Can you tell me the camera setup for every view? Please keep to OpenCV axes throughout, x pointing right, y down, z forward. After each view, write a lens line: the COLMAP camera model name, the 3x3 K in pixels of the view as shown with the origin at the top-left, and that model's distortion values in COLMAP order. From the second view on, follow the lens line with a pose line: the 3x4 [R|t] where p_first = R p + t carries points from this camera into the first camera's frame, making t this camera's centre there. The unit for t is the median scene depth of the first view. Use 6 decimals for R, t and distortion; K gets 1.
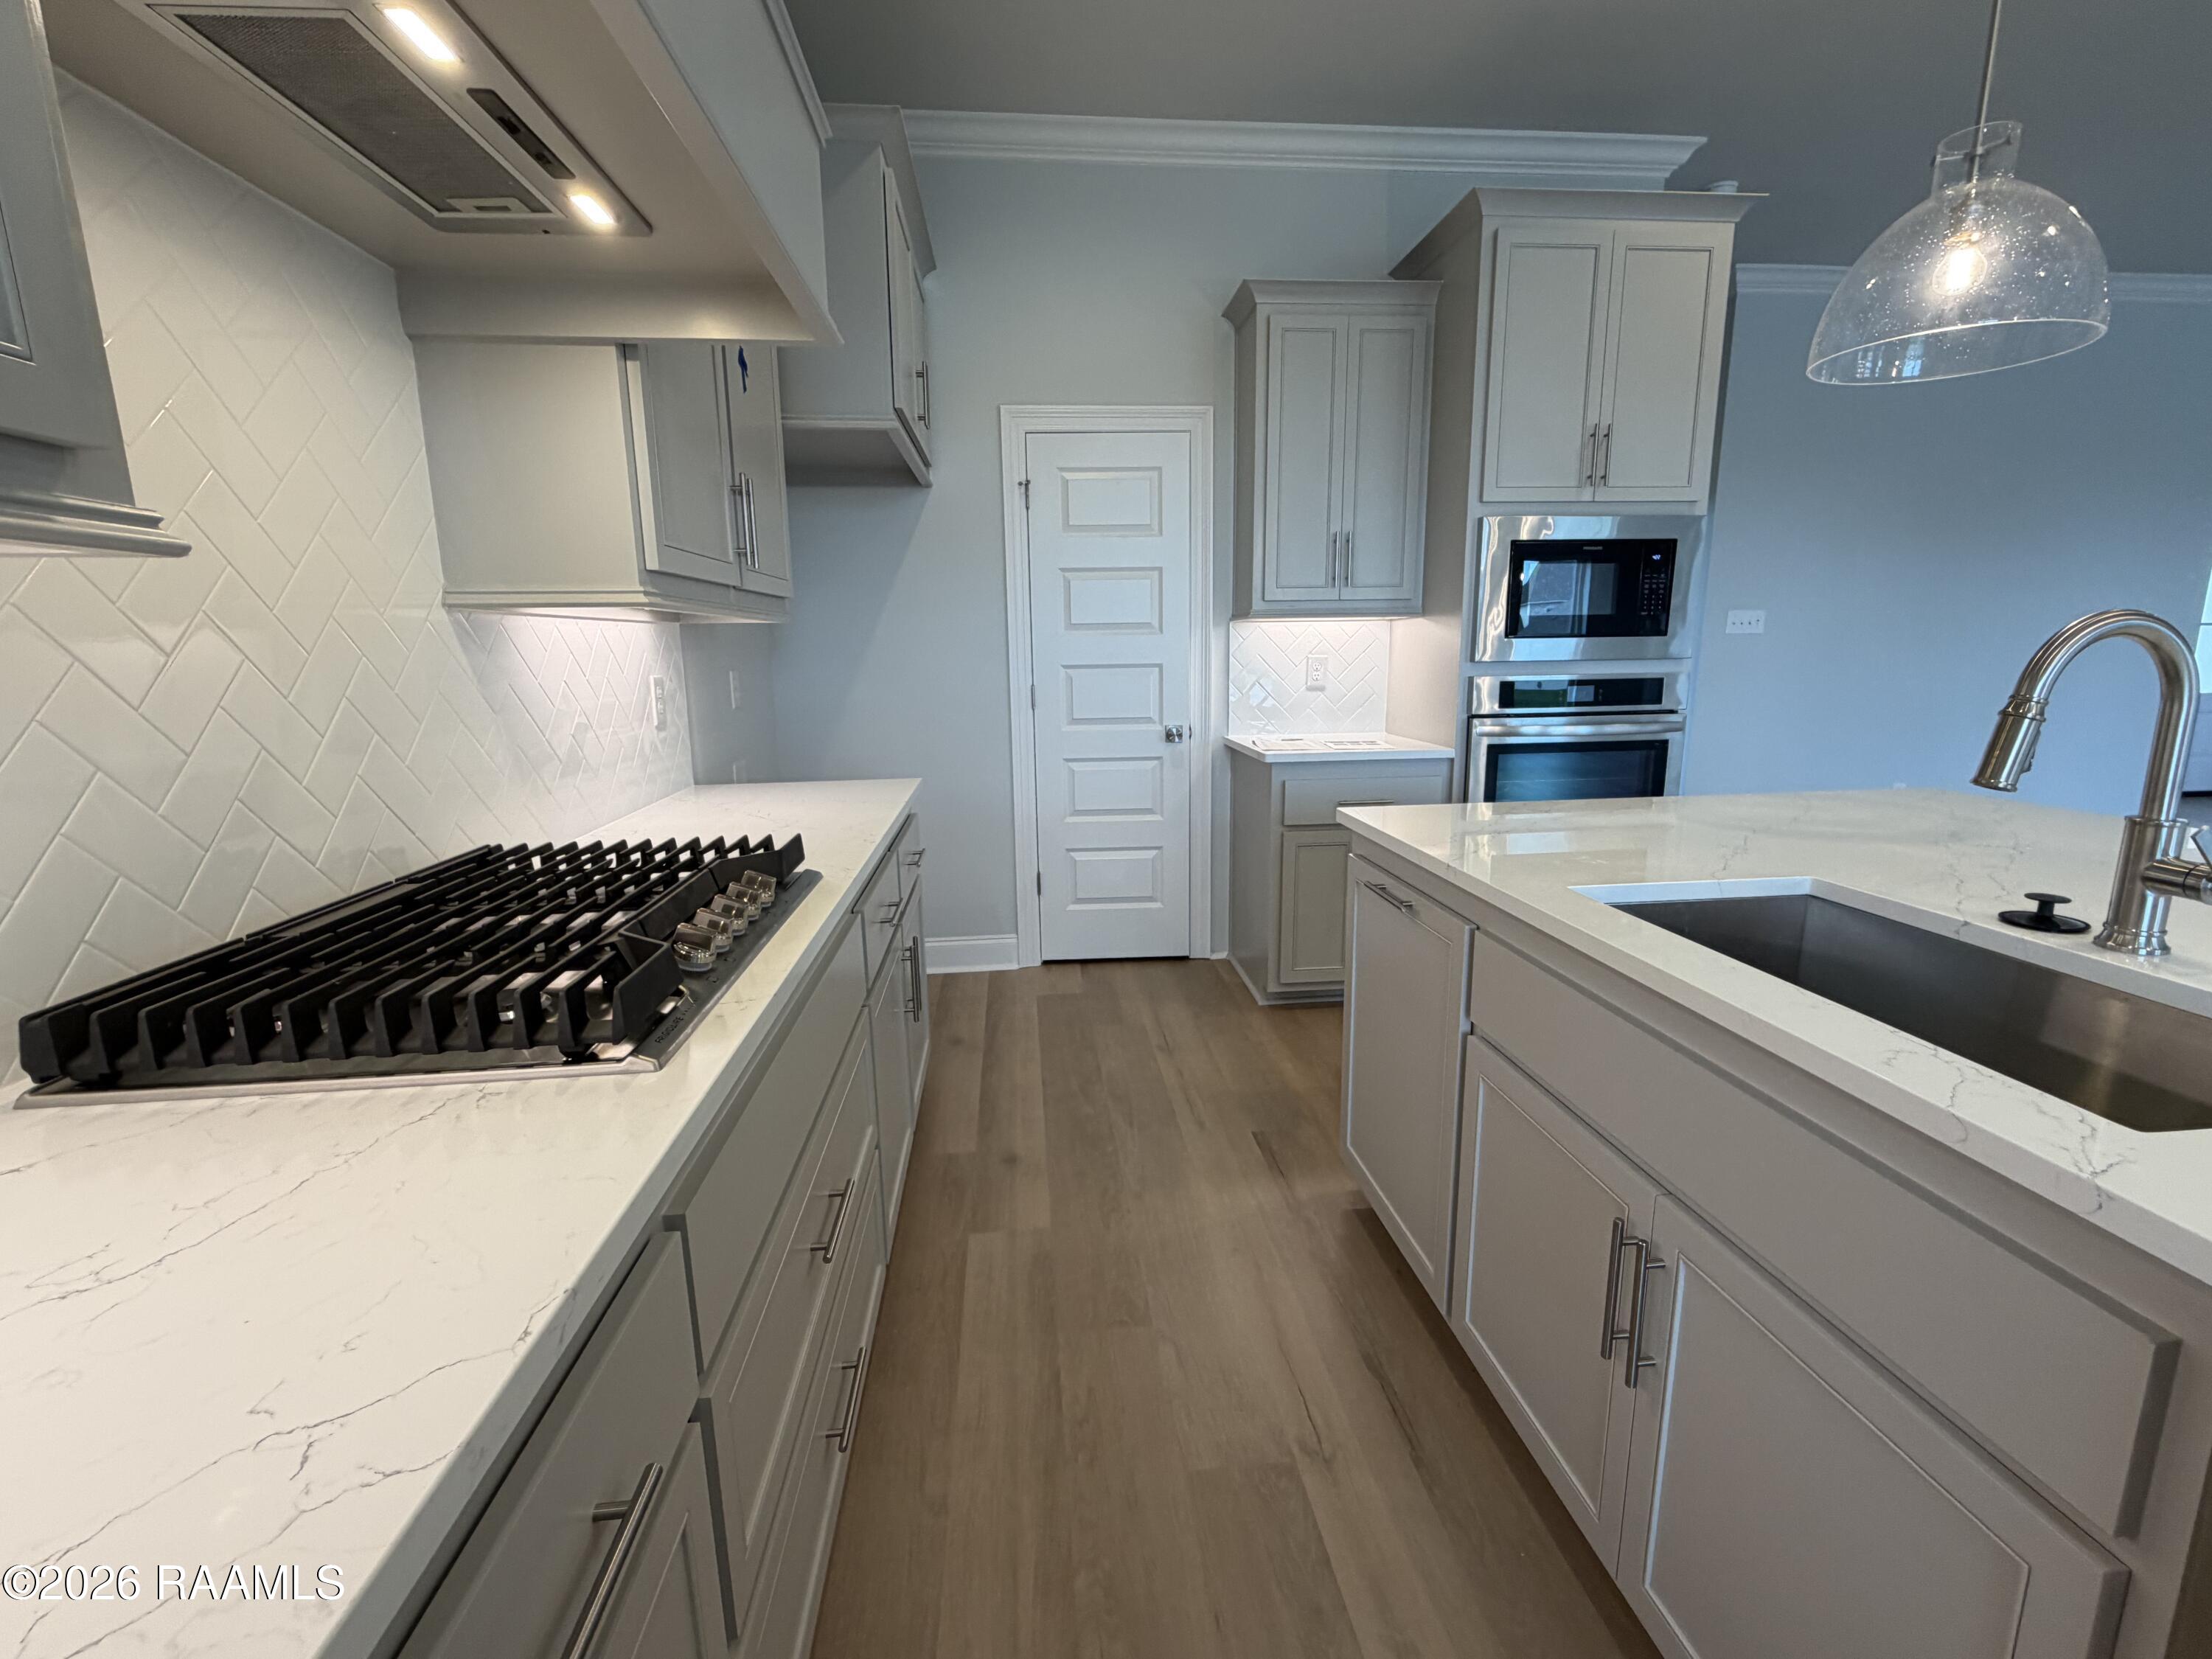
lens RADIAL K [[969.4, 0, 1102.4], [0, 969.4, 827.3], [0, 0, 1]] dist [0.002336, -0.000250]
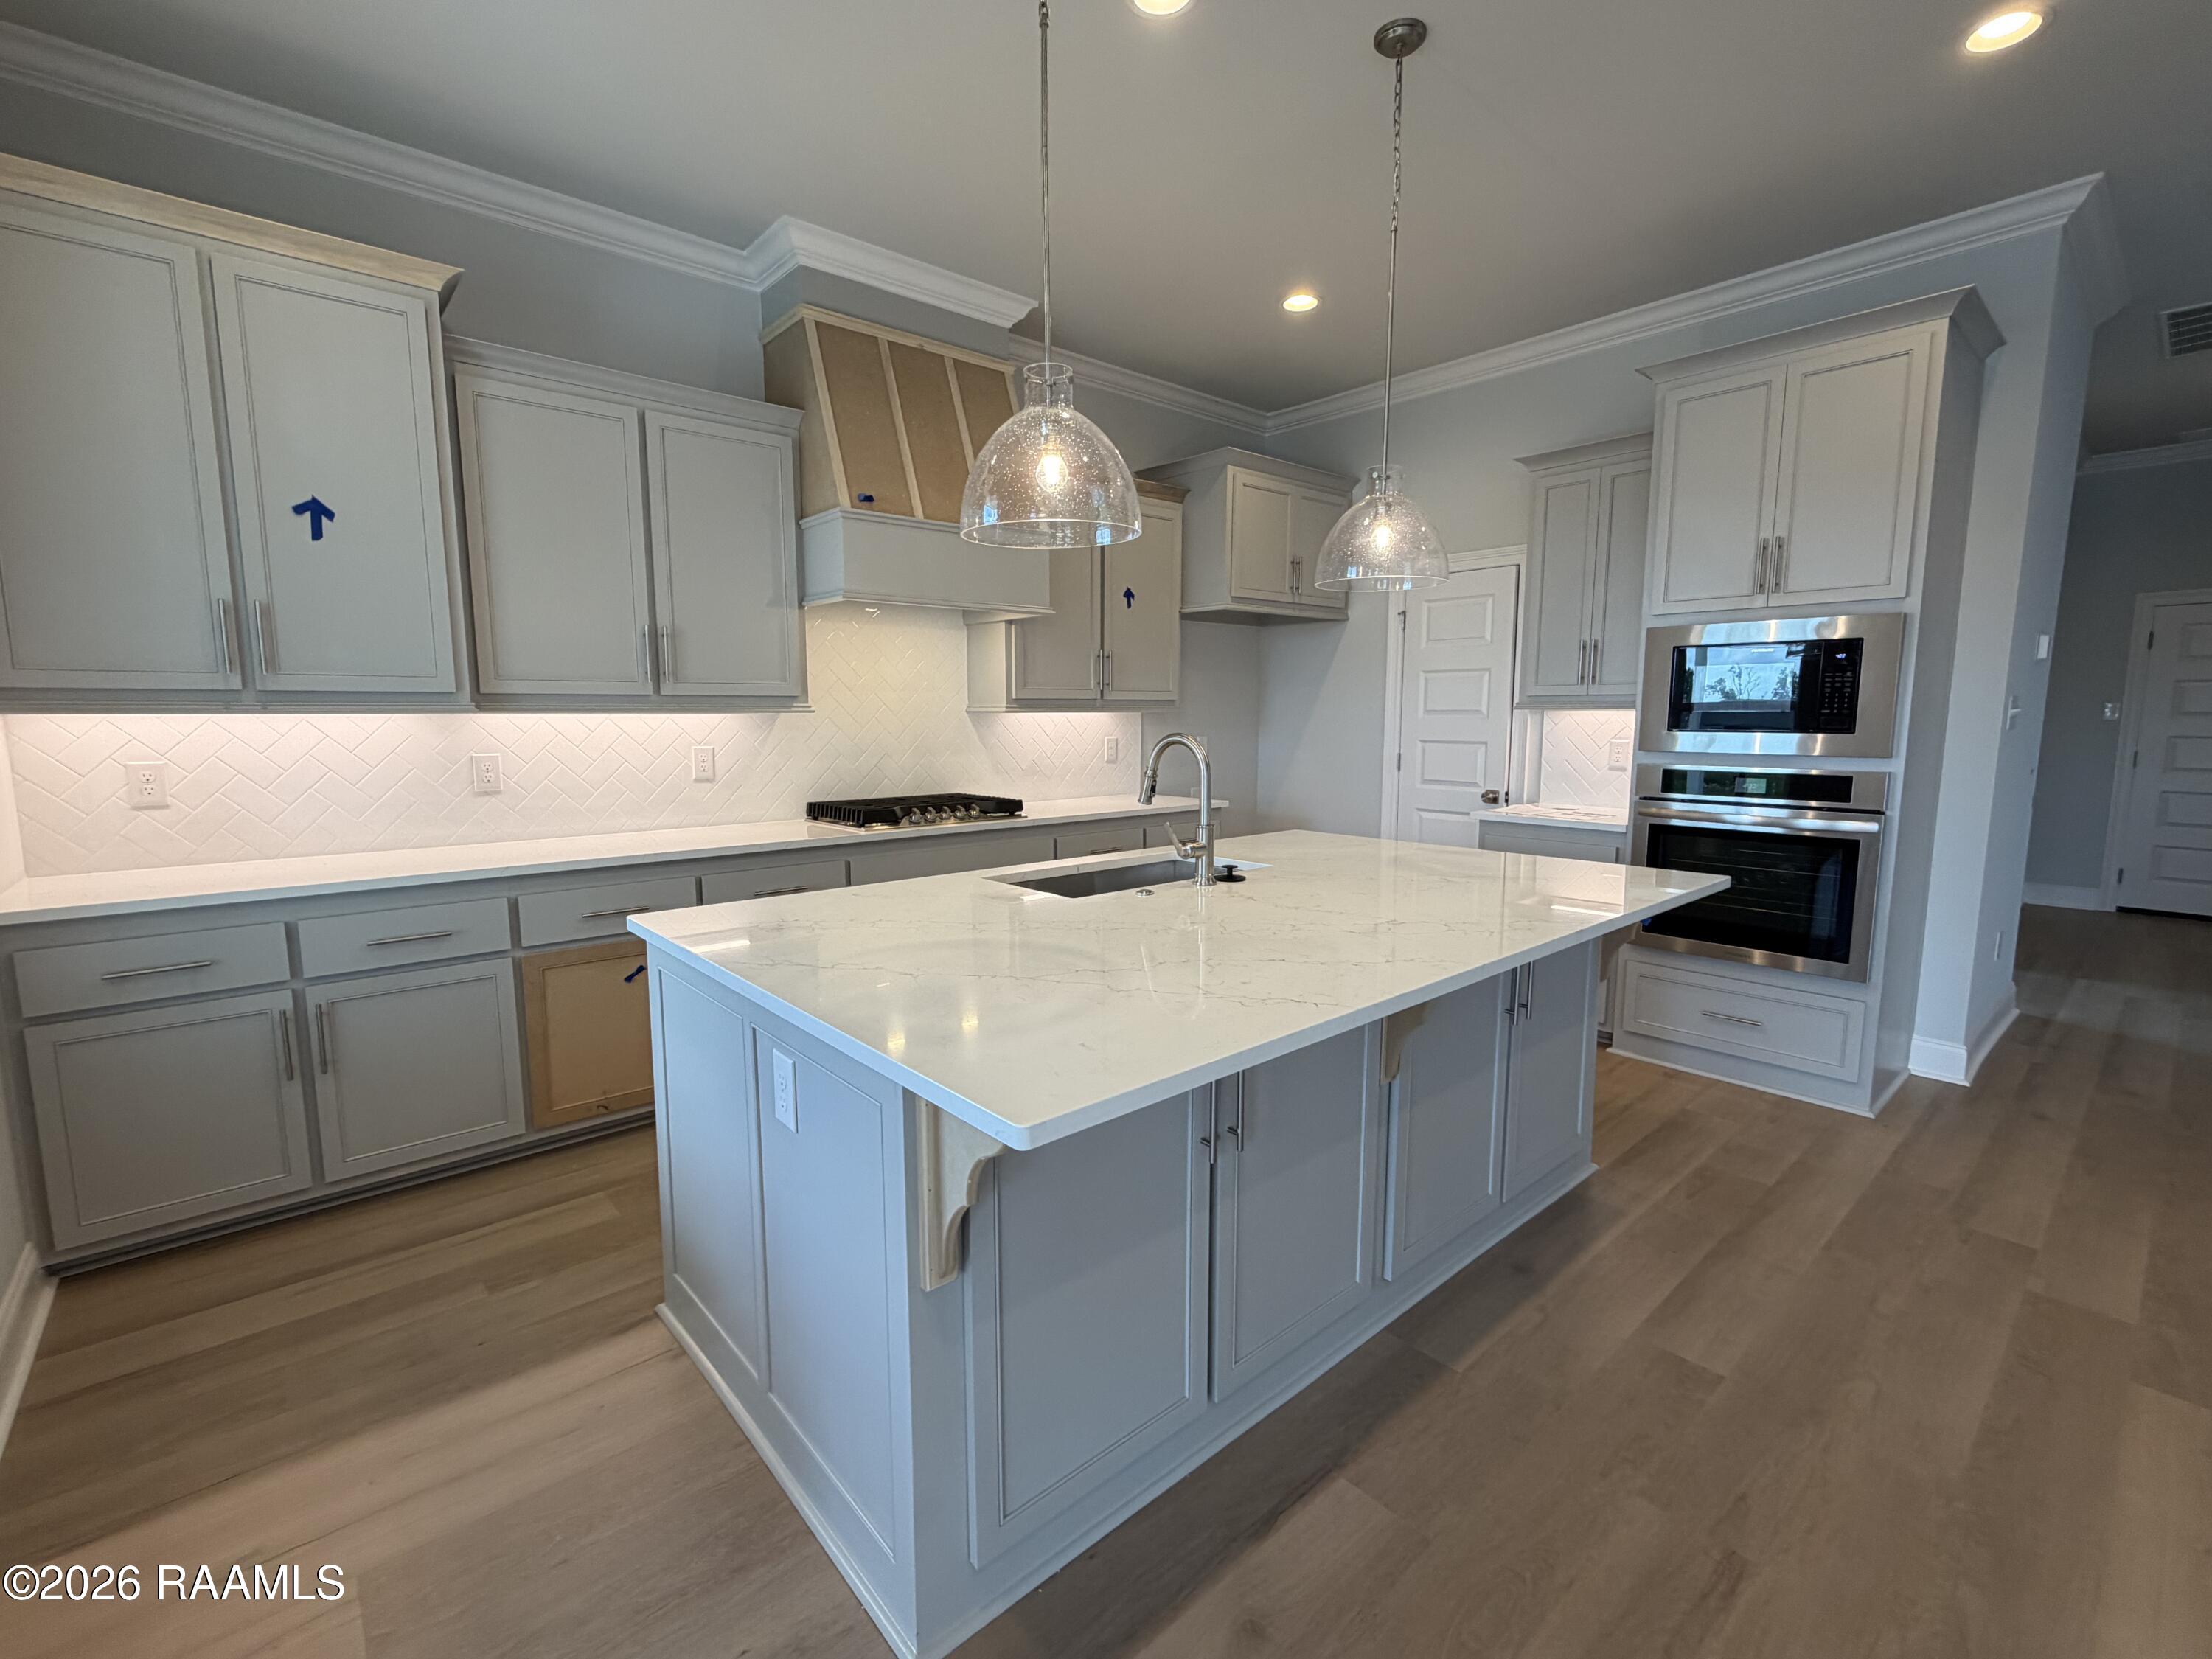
lens RADIAL K [[969.4, 0, 1109.9], [0, 969.4, 831.7], [0, 0, 1]] dist [0.002336, -0.000250]
pose [[0.594775, 0.113545, -0.795833, 0.840089], [-0.155755, 0.987492, 0.024485, -0.004380], [0.788659, 0.109392, 0.605021, -0.168768]]
